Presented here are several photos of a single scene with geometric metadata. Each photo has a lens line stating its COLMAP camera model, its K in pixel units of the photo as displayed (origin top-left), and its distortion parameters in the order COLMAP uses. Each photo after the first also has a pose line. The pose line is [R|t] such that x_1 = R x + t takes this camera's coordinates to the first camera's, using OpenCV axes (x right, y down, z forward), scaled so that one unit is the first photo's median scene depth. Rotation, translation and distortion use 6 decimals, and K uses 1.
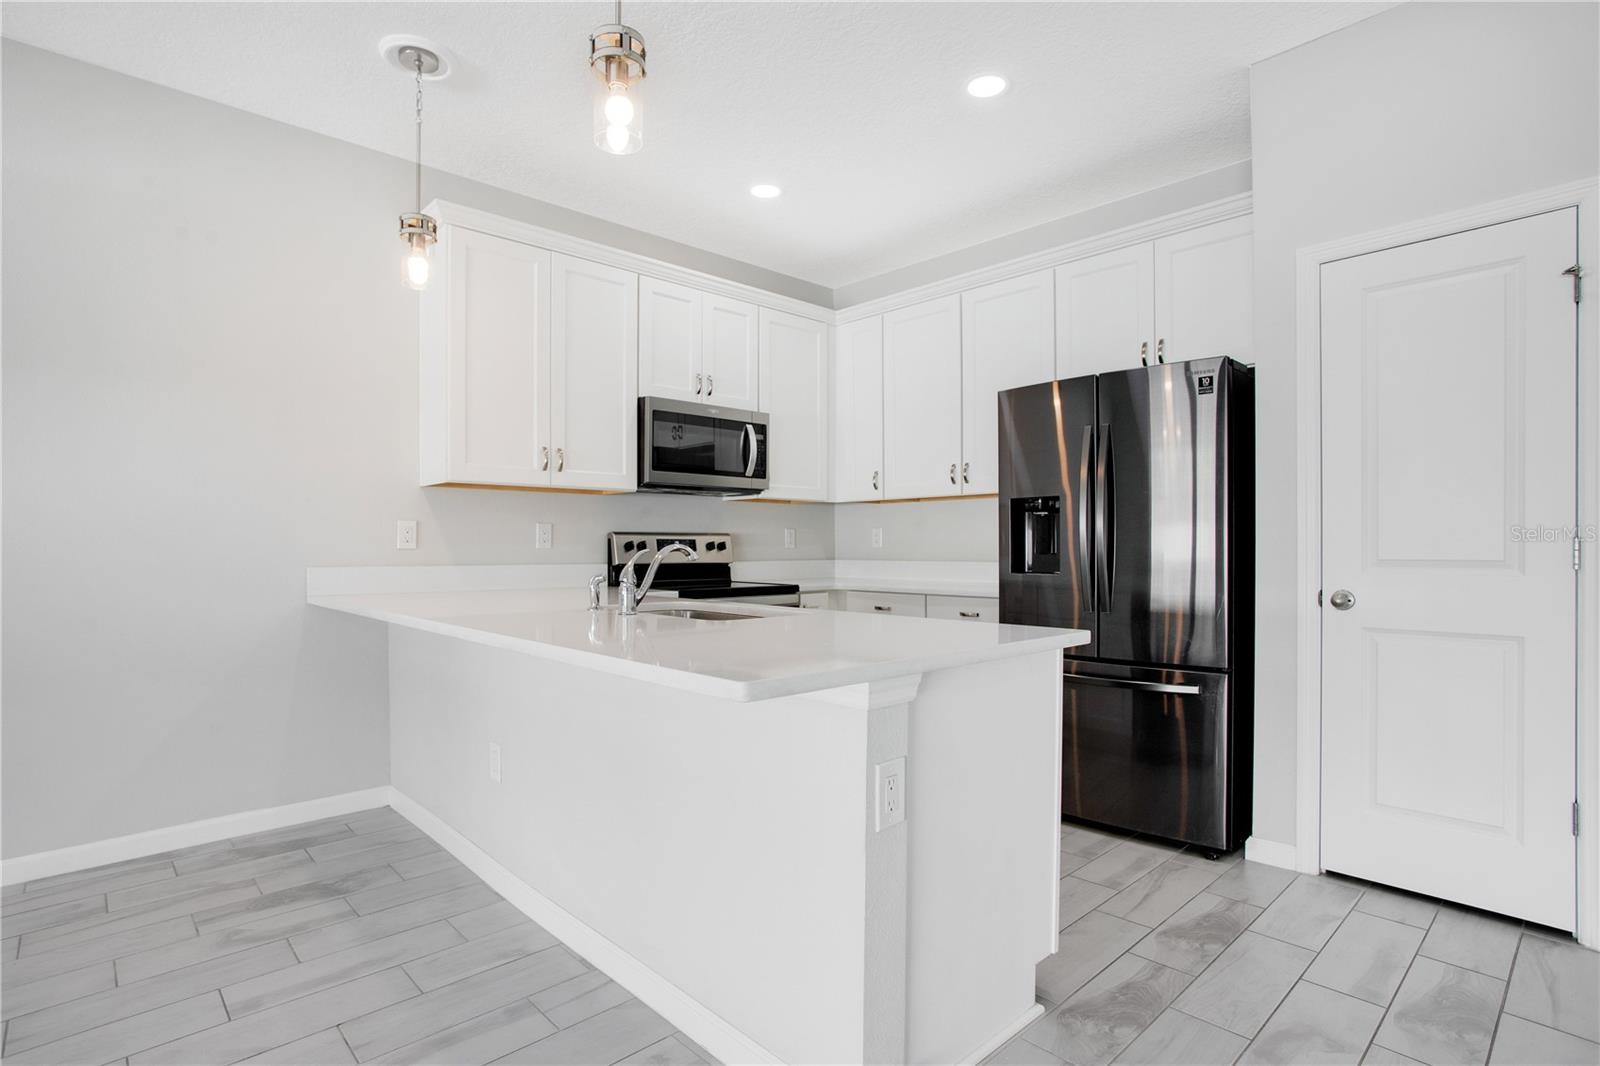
lens RADIAL K [[805.1, 0, 796.7], [0, 805.1, 536.7], [0, 0, 1]] dist [-0.070704, 0.029722]
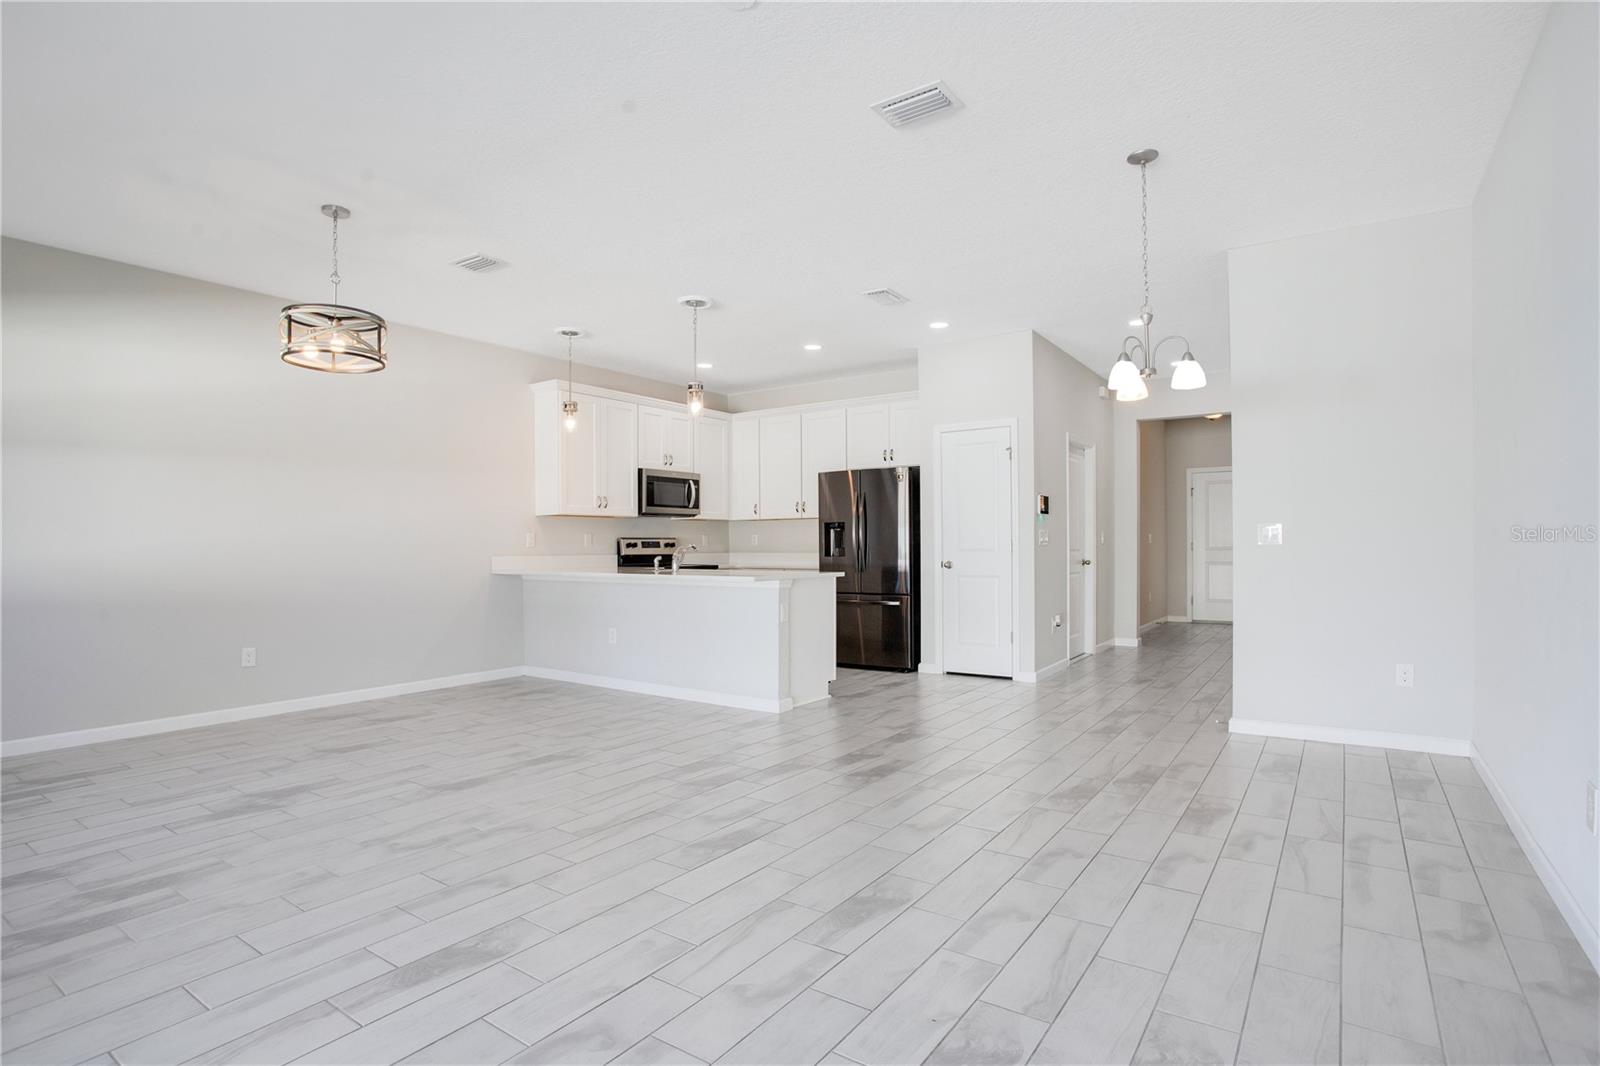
lens RADIAL K [[805.1, 0, 796.7], [0, 805.1, 536.7], [0, 0, 1]] dist [-0.070704, 0.029722]
pose [[0.979798, -0.002711, 0.199973, -0.211714], [0.002580, 0.999996, 0.000915, -0.009529], [-0.199975, -0.000381, 0.979801, -0.981188]]
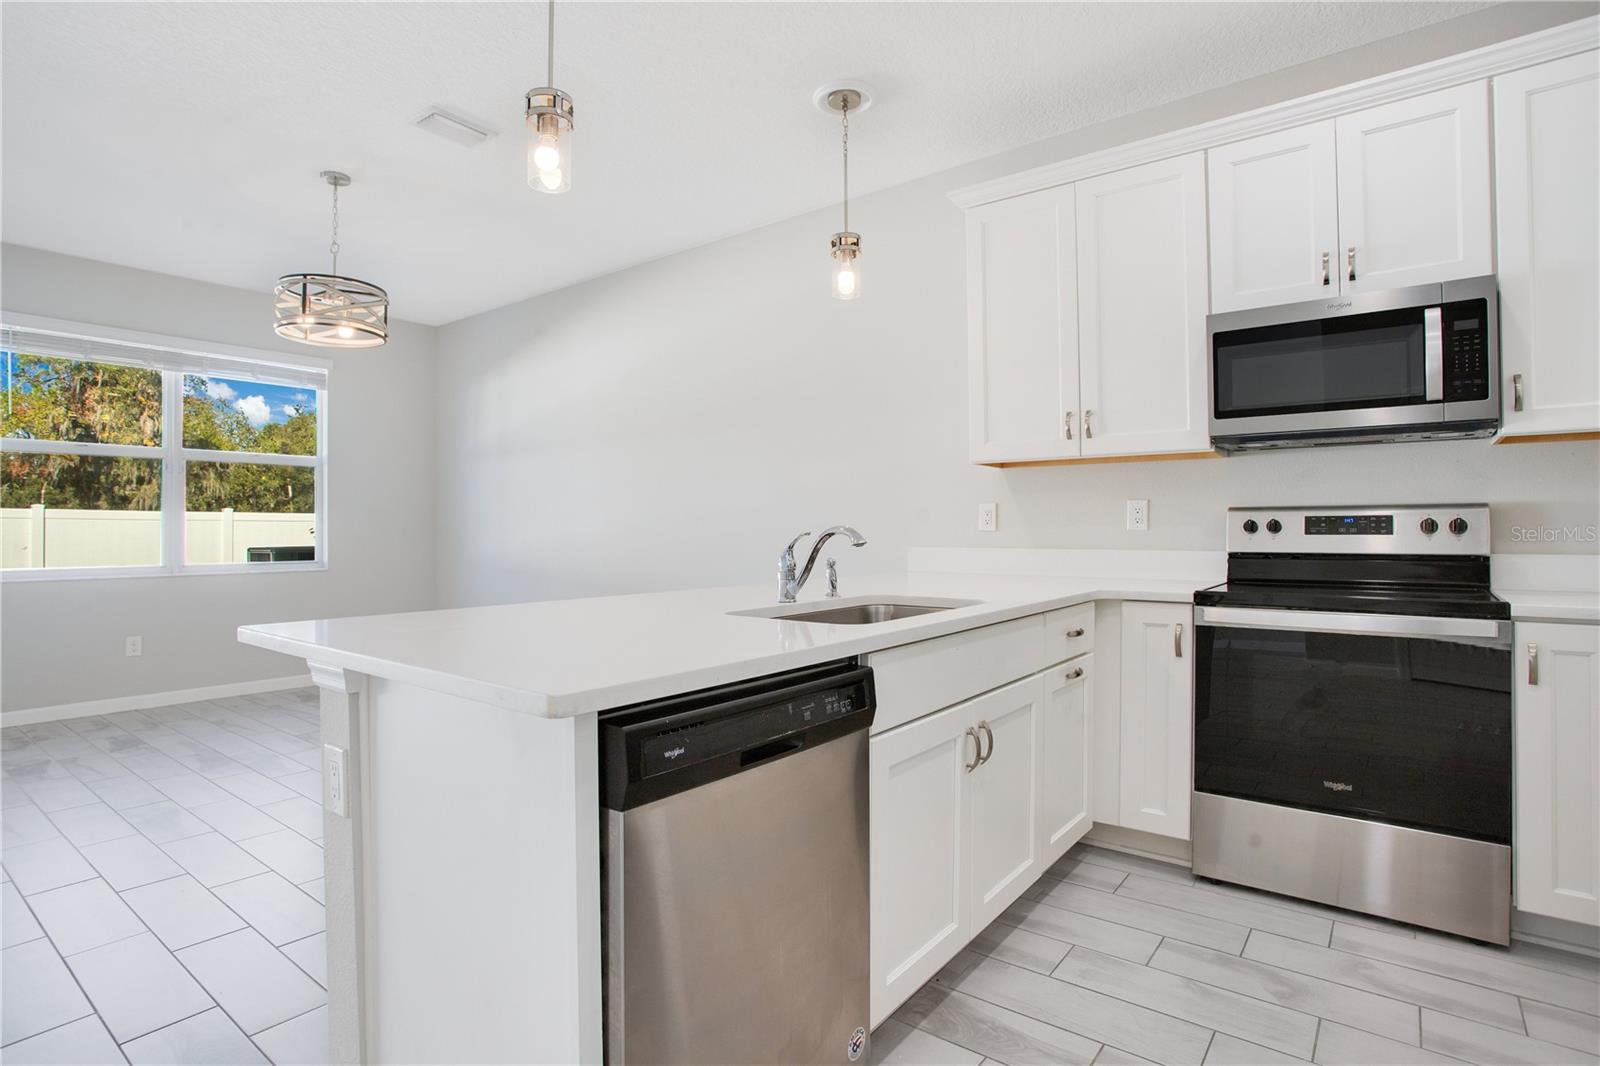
lens RADIAL K [[805.1, 0, 796.7], [0, 805.1, 536.7], [0, 0, 1]] dist [-0.070704, 0.029722]
pose [[0.157879, 0.007081, -0.987433, 0.444195], [0.015125, 0.999840, 0.009588, 0.008122], [0.987343, -0.016448, 0.157746, 0.521464]]
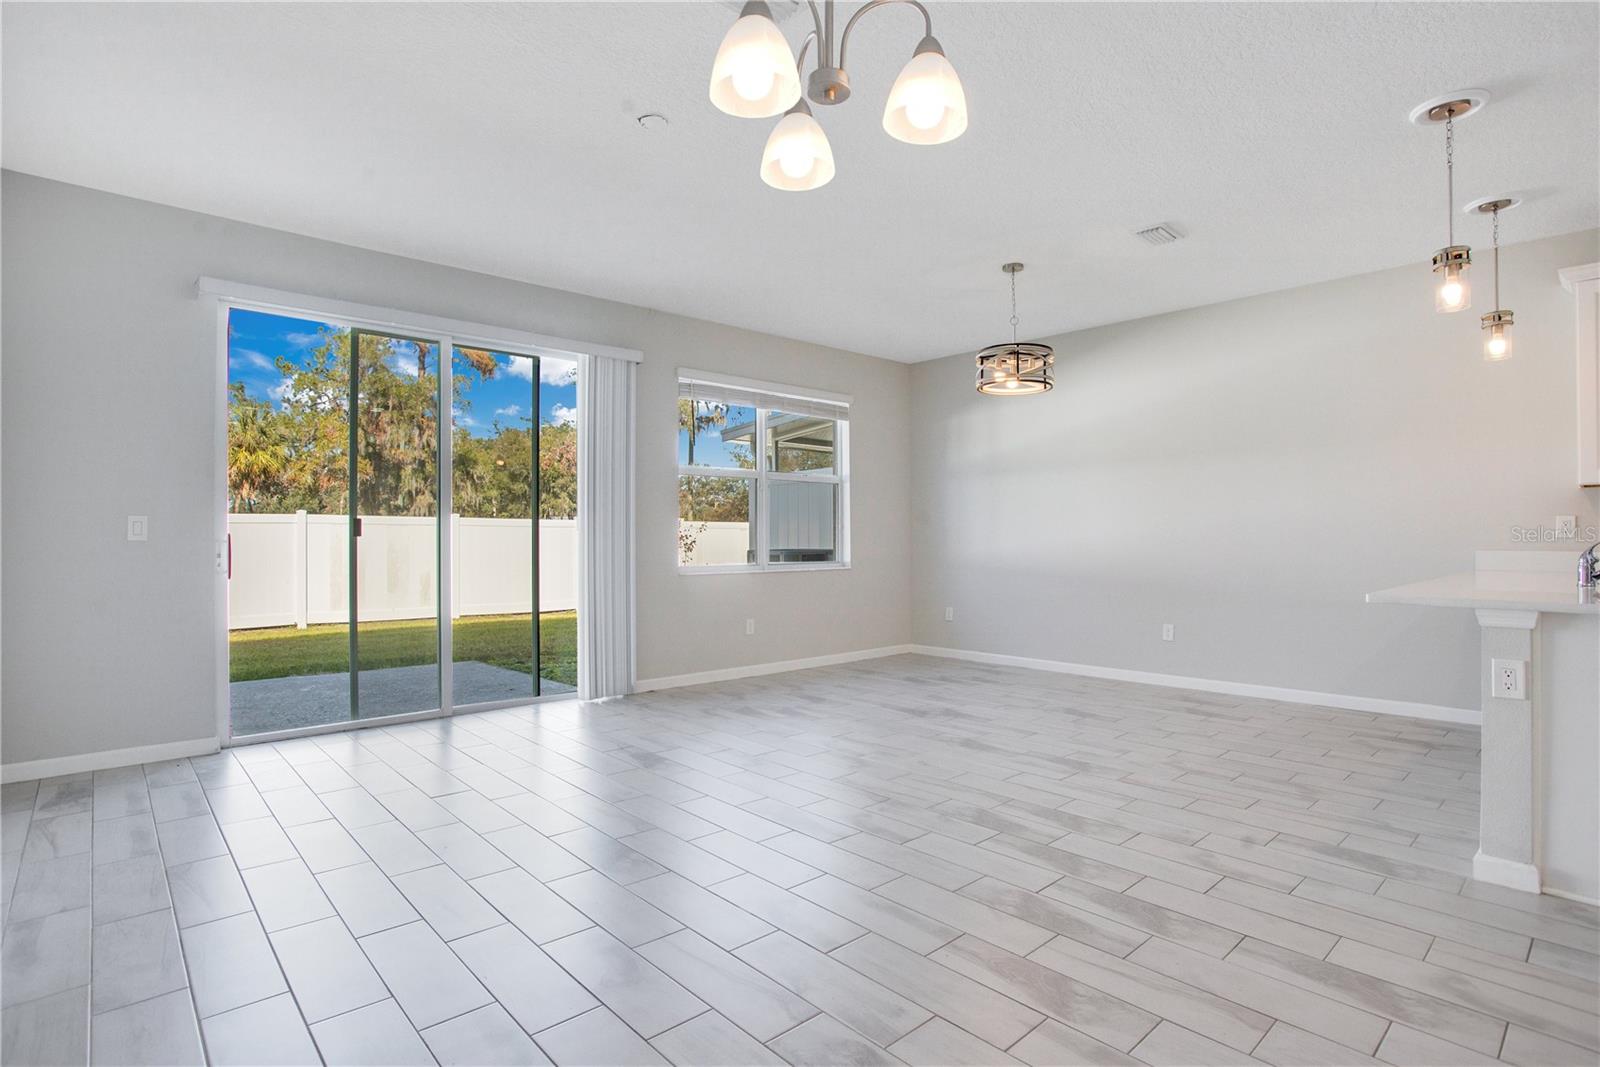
lens RADIAL K [[805.1, 0, 796.7], [0, 805.1, 537.2], [0, 0, 1]] dist [-0.070704, 0.029722]
pose [[-0.021052, 0.001163, -0.999778, 0.691231], [0.013893, 0.999903, 0.000870, -0.003591], [0.999682, -0.013872, -0.021066, -0.190185]]
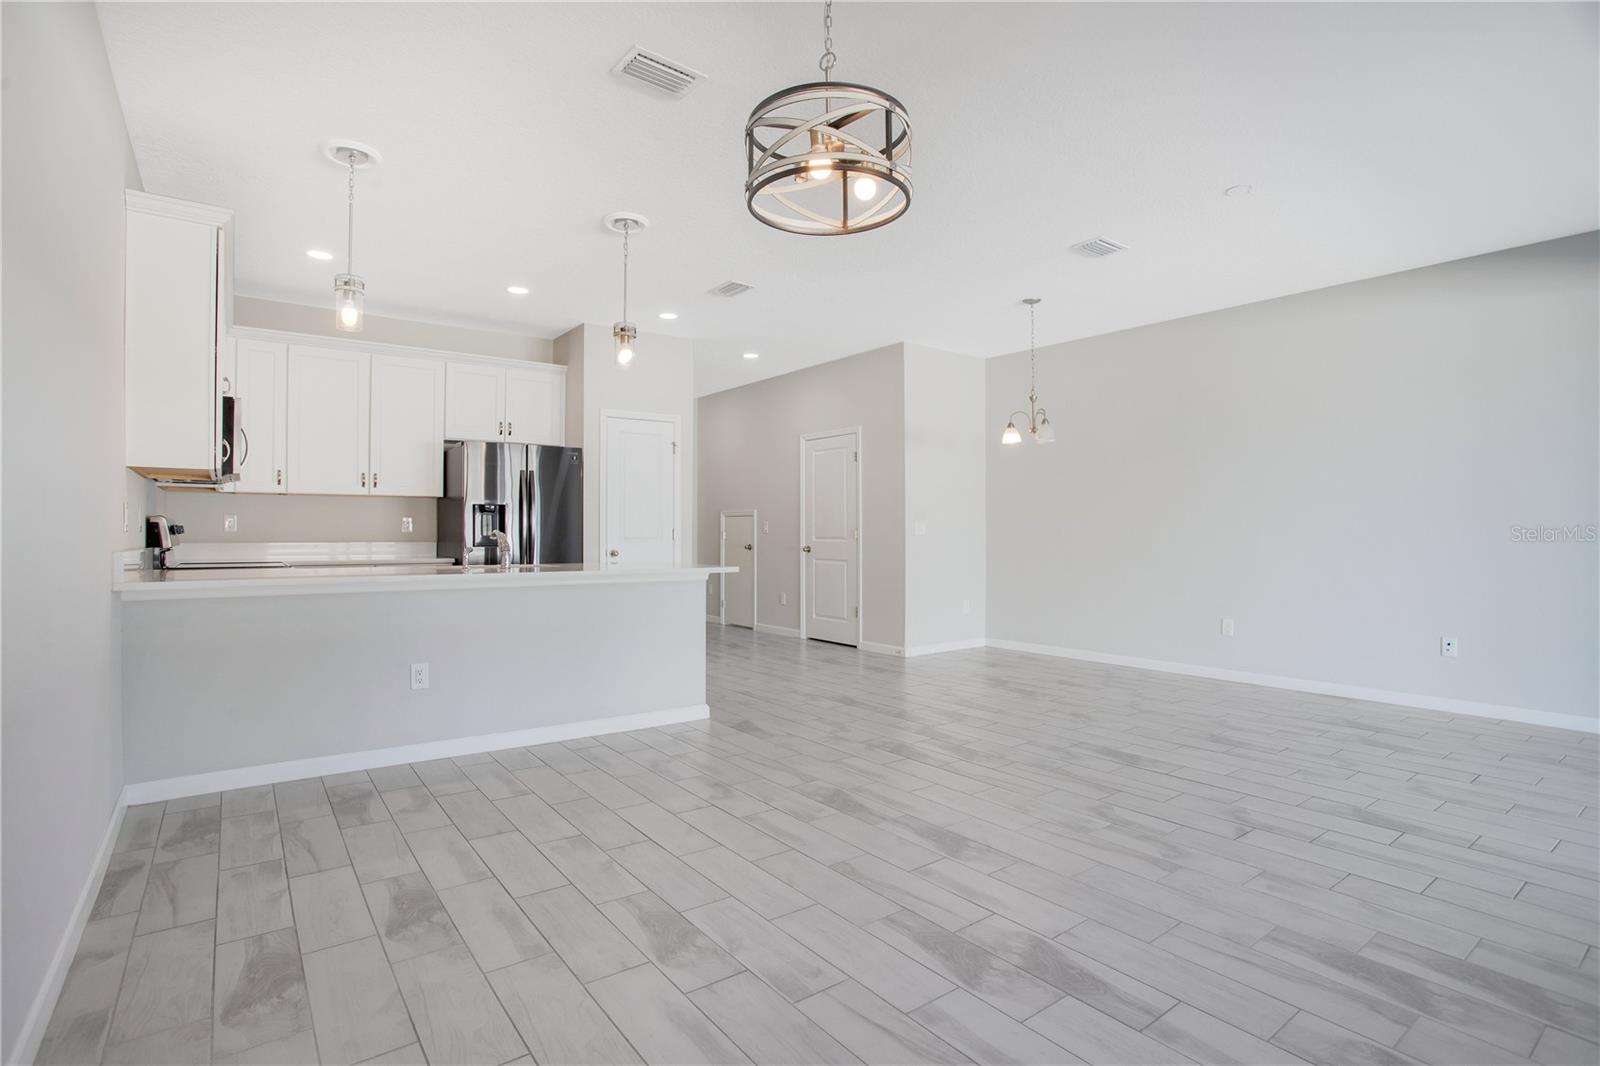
lens RADIAL K [[784.6, 0, 797.0], [0, 784.6, 536.6], [0, 0, 1]] dist [-0.076955, 0.031217]
pose [[0.118596, -0.006235, 0.992923, -1.153288], [-0.014025, 0.999870, 0.007954, 0.000668], [-0.992843, -0.014869, 0.118493, 0.086535]]
